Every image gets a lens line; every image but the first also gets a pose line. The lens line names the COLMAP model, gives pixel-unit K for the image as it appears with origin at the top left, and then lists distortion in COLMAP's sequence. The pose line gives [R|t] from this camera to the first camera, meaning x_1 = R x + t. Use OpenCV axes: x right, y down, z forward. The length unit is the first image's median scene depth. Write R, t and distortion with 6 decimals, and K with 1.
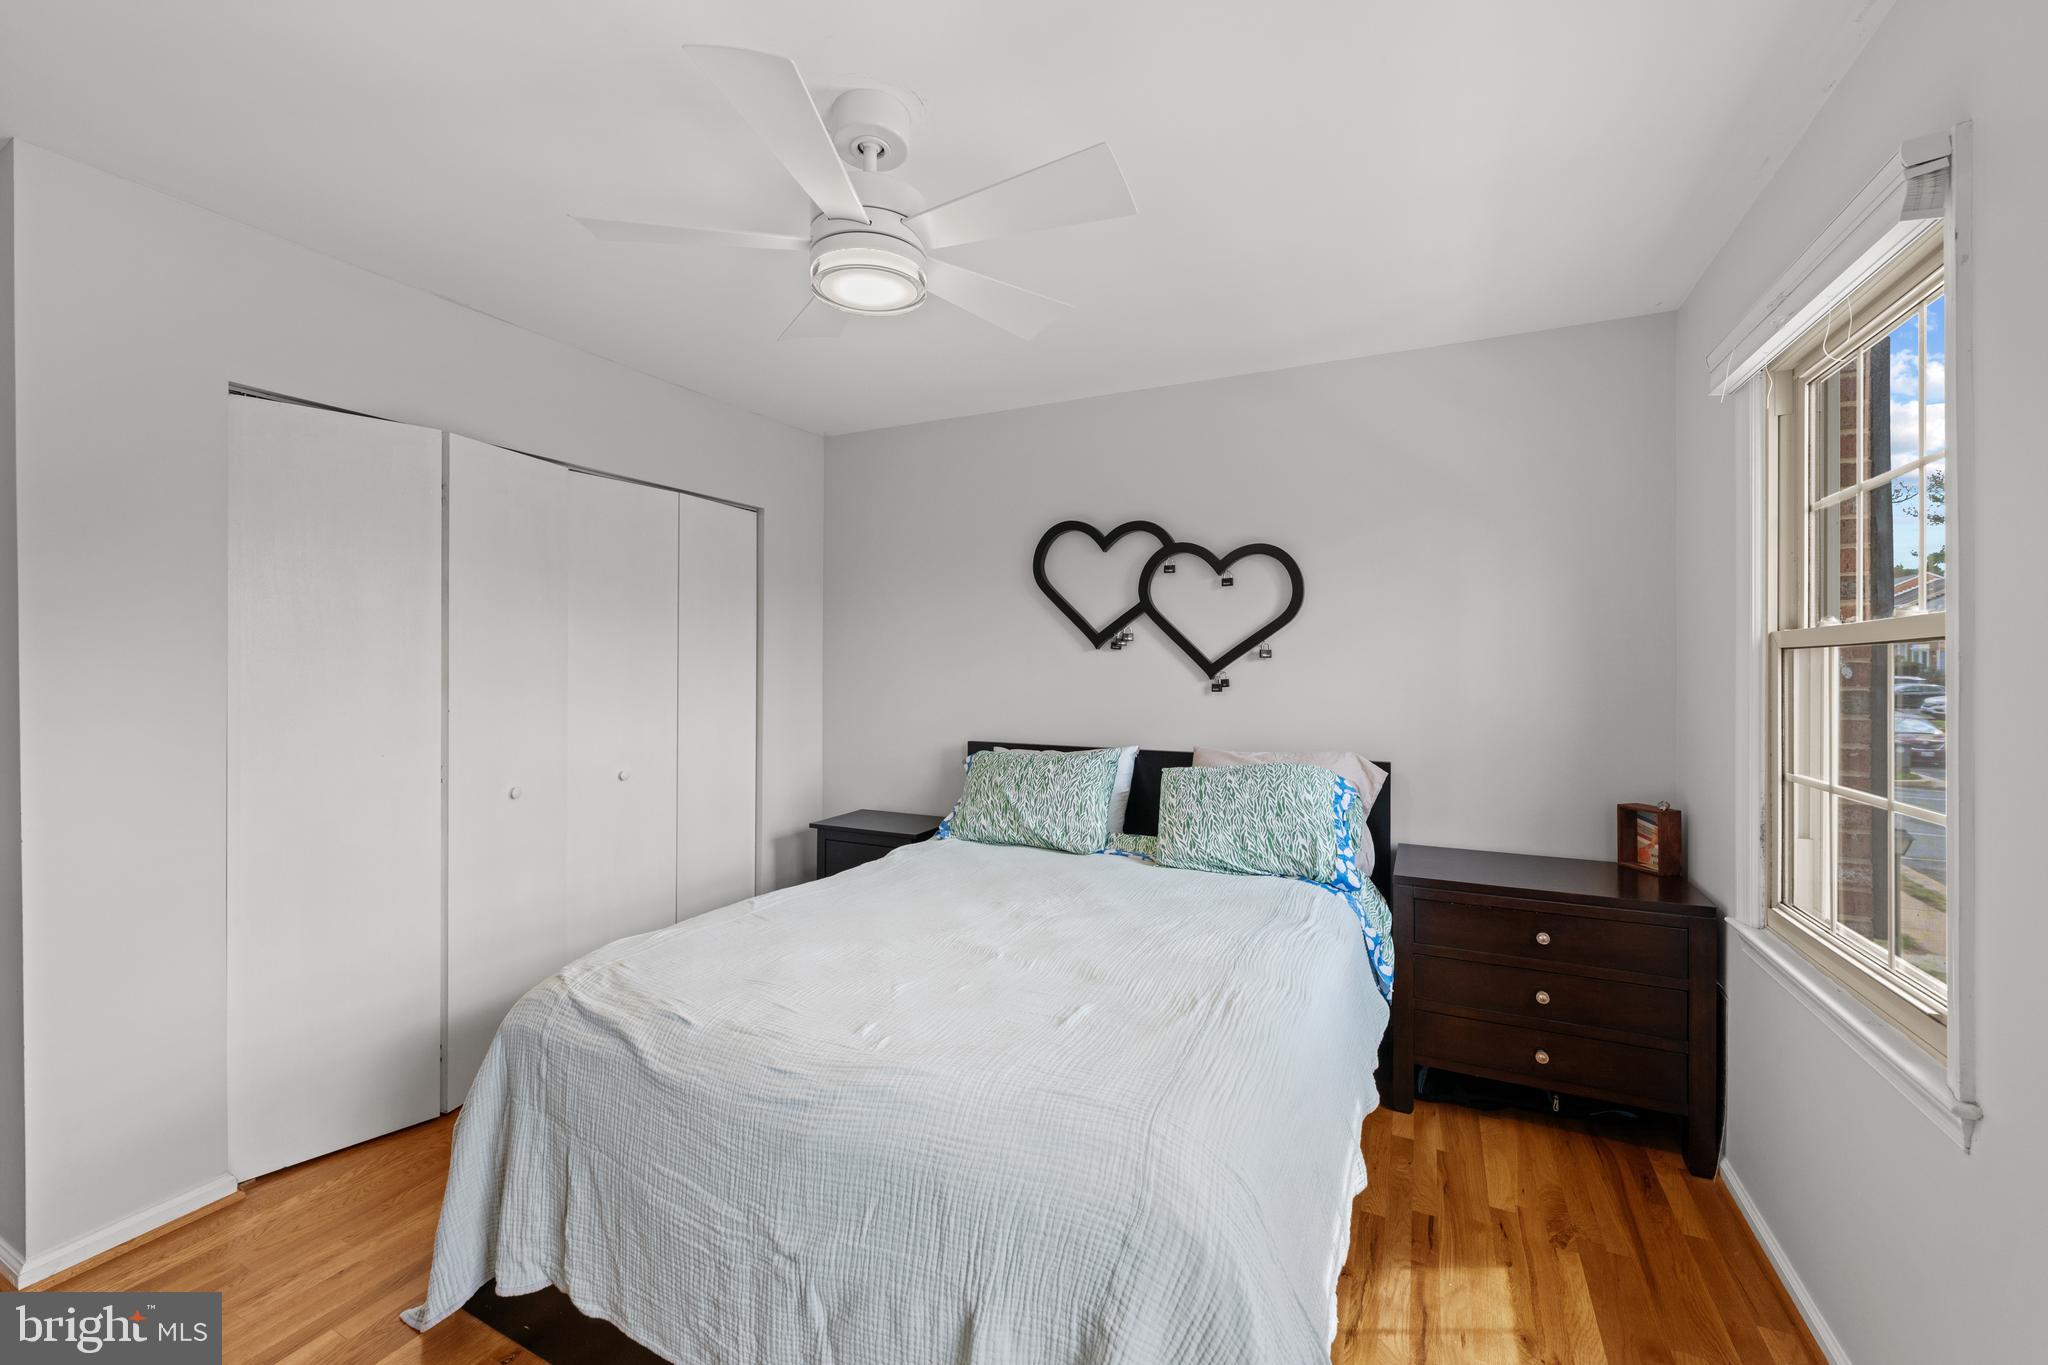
lens RADIAL K [[818.6, 0, 1021.4], [0, 818.6, 670.1], [0, 0, 1]] dist [-0.002085, -0.000538]
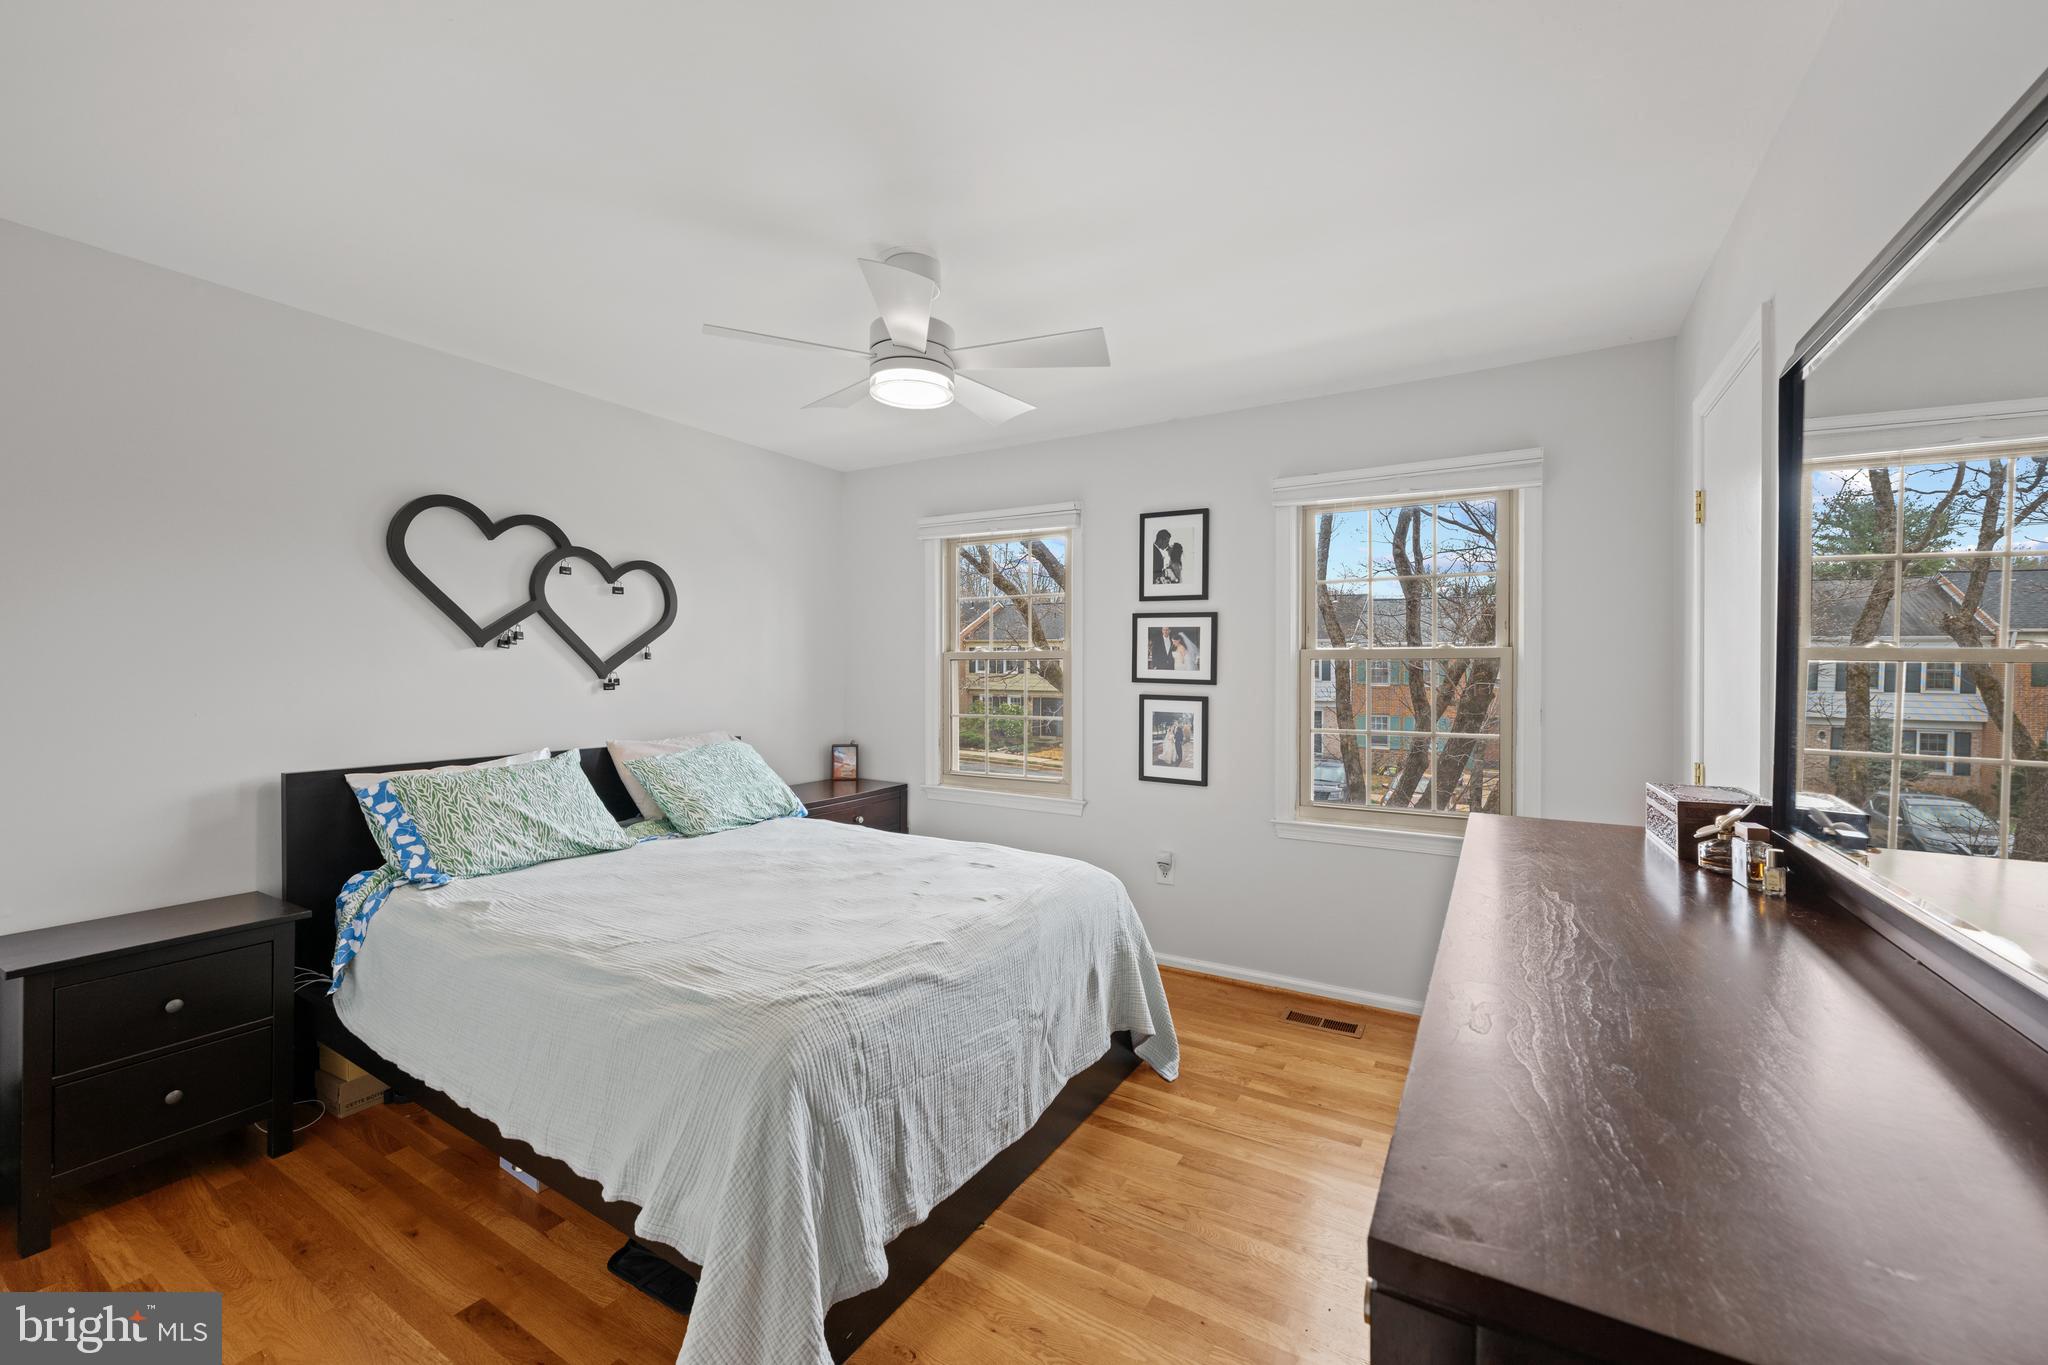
lens RADIAL K [[818.6, 0, 1021.7], [0, 818.6, 677.0], [0, 0, 1]] dist [-0.002085, -0.000538]
pose [[0.082534, -0.011650, 0.996520, -0.795883], [0.000591, 0.999932, 0.011641, -0.003104], [-0.996588, -0.000372, 0.082535, 0.360785]]
